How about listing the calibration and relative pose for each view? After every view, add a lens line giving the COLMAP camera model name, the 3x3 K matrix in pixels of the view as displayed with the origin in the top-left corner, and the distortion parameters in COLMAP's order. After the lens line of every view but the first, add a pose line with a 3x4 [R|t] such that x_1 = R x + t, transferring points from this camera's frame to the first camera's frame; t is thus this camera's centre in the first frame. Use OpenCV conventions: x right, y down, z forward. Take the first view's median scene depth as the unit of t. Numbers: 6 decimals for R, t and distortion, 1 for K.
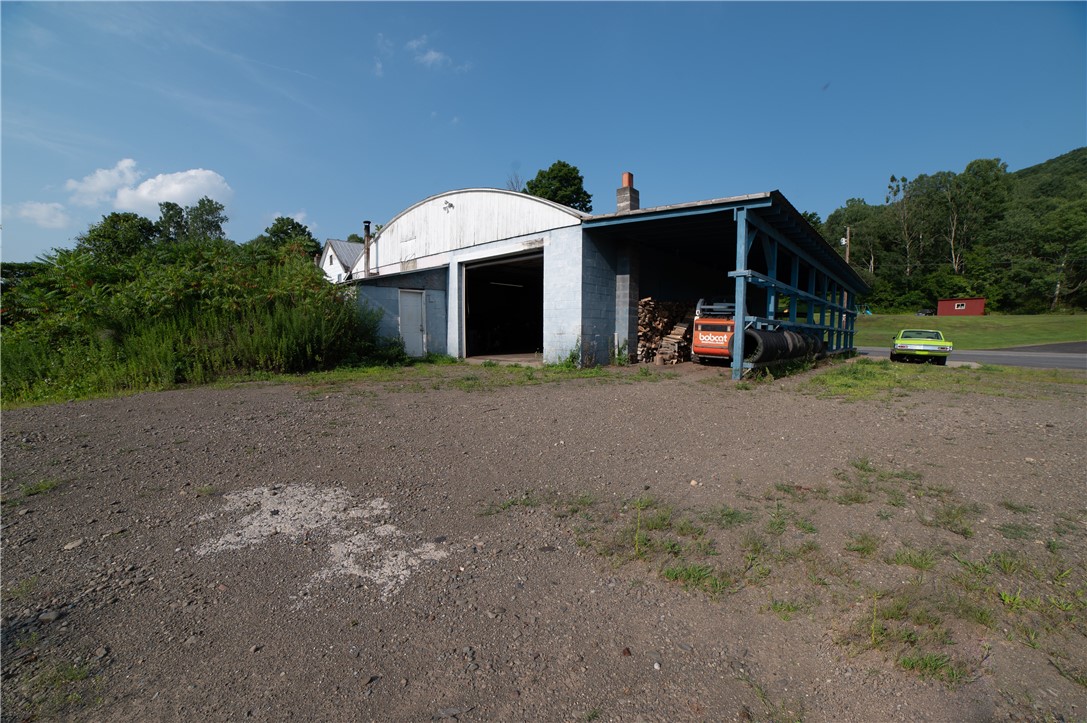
lens RADIAL K [[440.4, 0, 545.8], [0, 440.4, 370.2], [0, 0, 1]] dist [-0.099879, 0.034131]
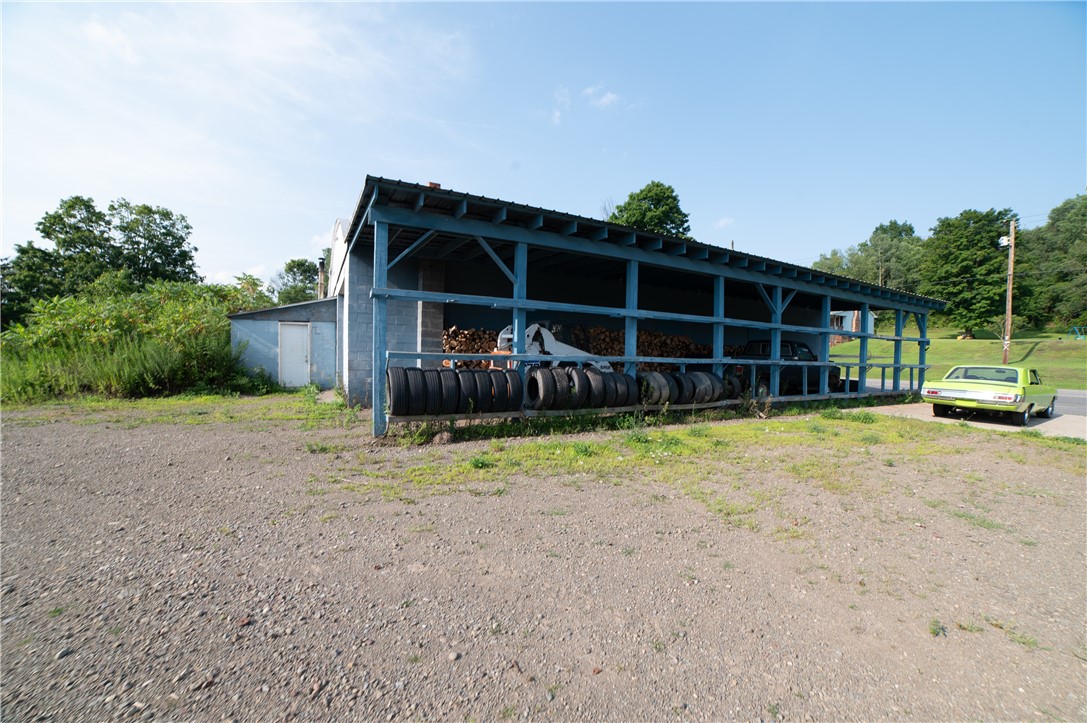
lens RADIAL K [[440.4, 0, 545.8], [0, 440.4, 370.2], [0, 0, 1]] dist [-0.099879, 0.034131]
pose [[0.944571, 0.018789, -0.327768, 0.180576], [-0.038735, 0.997766, -0.054432, -0.011851], [0.326013, 0.064111, 0.943189, 0.074271]]
